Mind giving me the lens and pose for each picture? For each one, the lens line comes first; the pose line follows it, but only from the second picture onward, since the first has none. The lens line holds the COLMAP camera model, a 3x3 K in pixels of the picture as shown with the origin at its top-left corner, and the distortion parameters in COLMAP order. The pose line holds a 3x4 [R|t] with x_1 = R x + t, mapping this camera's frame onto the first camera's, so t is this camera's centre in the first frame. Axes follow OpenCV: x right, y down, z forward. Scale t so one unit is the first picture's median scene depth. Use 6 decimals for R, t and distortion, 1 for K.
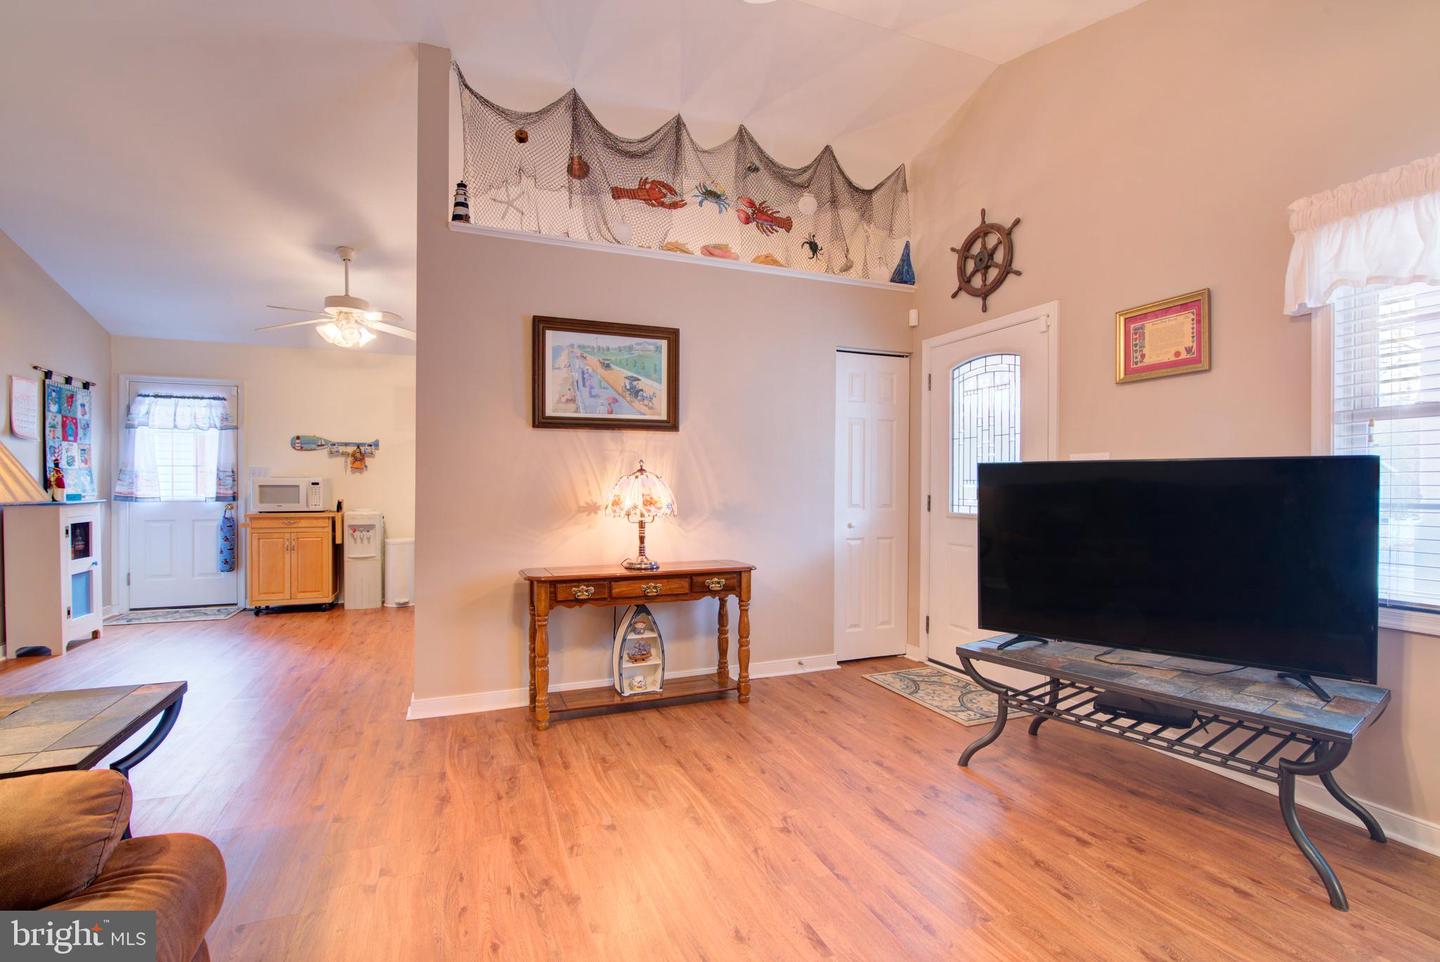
lens RADIAL K [[653.9, 0, 720.7], [0, 653.9, 487.6], [0, 0, 1]] dist [-0.024068, 0.003729]
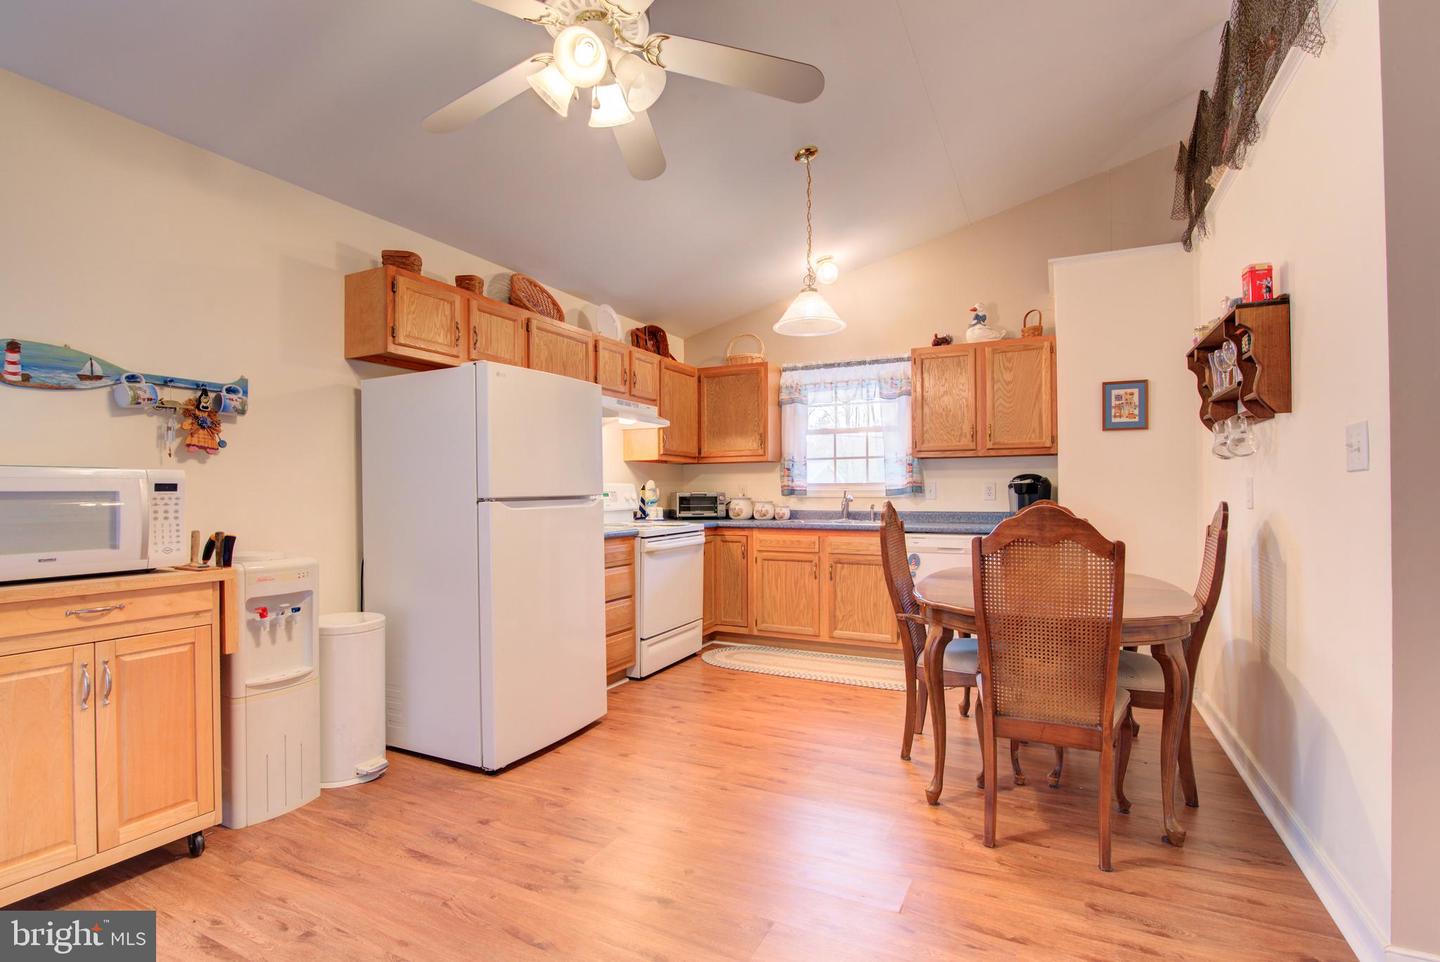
lens RADIAL K [[672.7, 0, 720.5], [0, 672.7, 487.9], [0, 0, 1]] dist [-0.021078, 0.000854]
pose [[0.752480, -0.001970, 0.658612, -0.986063], [0.008930, 0.999934, -0.007211, -0.000901], [-0.658554, 0.011308, 0.752448, 0.850700]]
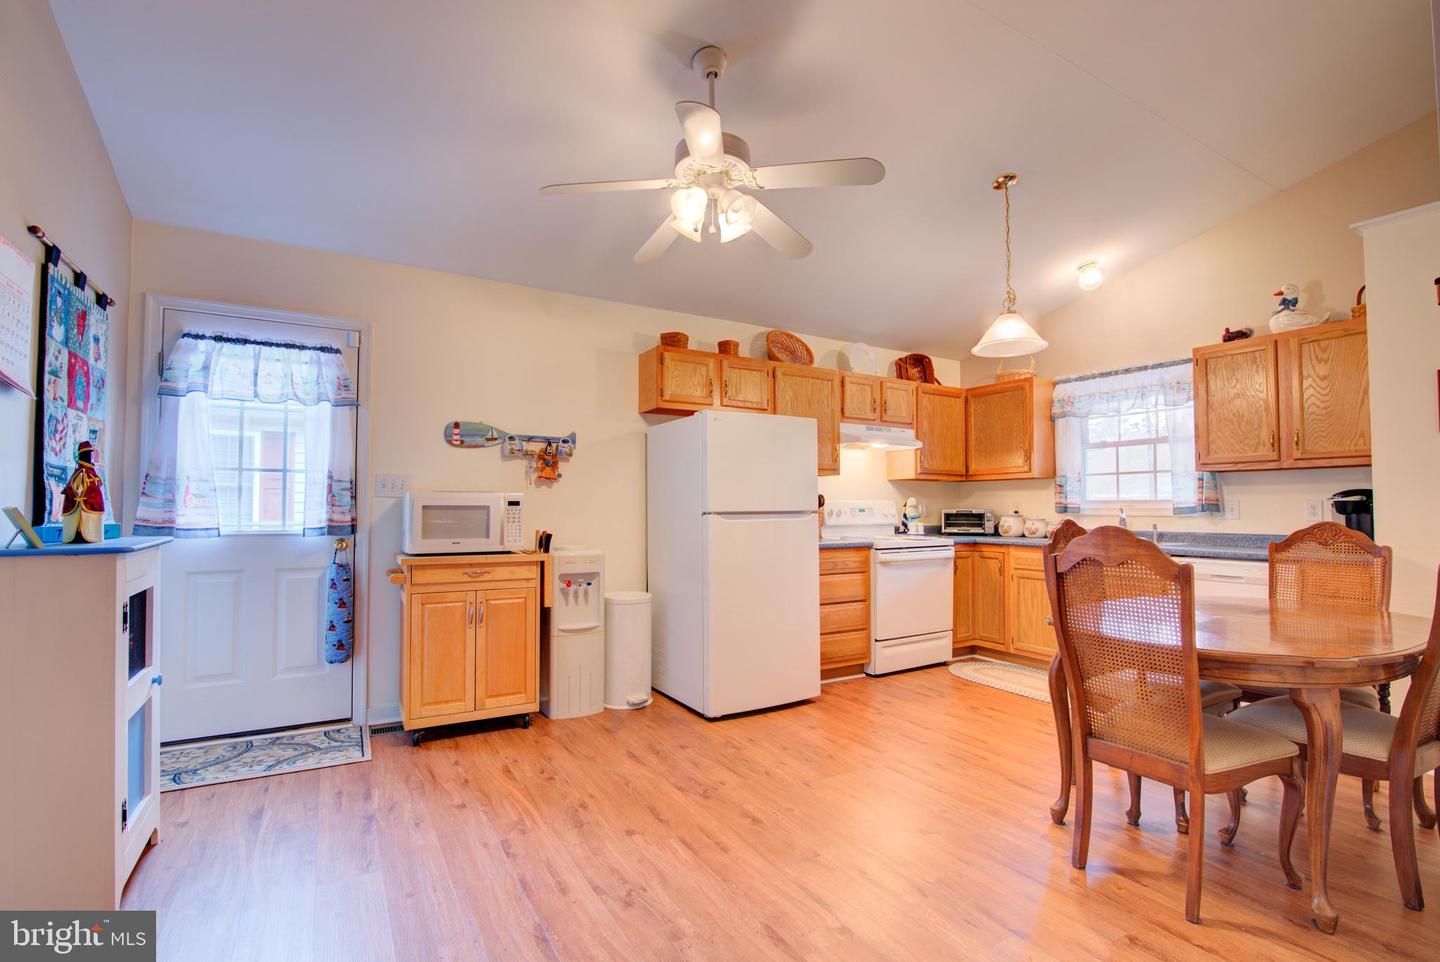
lens RADIAL K [[655.3, 0, 720.8], [0, 655.3, 487.9], [0, 0, 1]] dist [-0.020889, 0.000972]
pose [[0.989158, 0.004962, 0.146770, -0.821371], [0.000004, 0.999428, -0.033818, -0.000176], [-0.146854, 0.033452, 0.988592, 0.622949]]
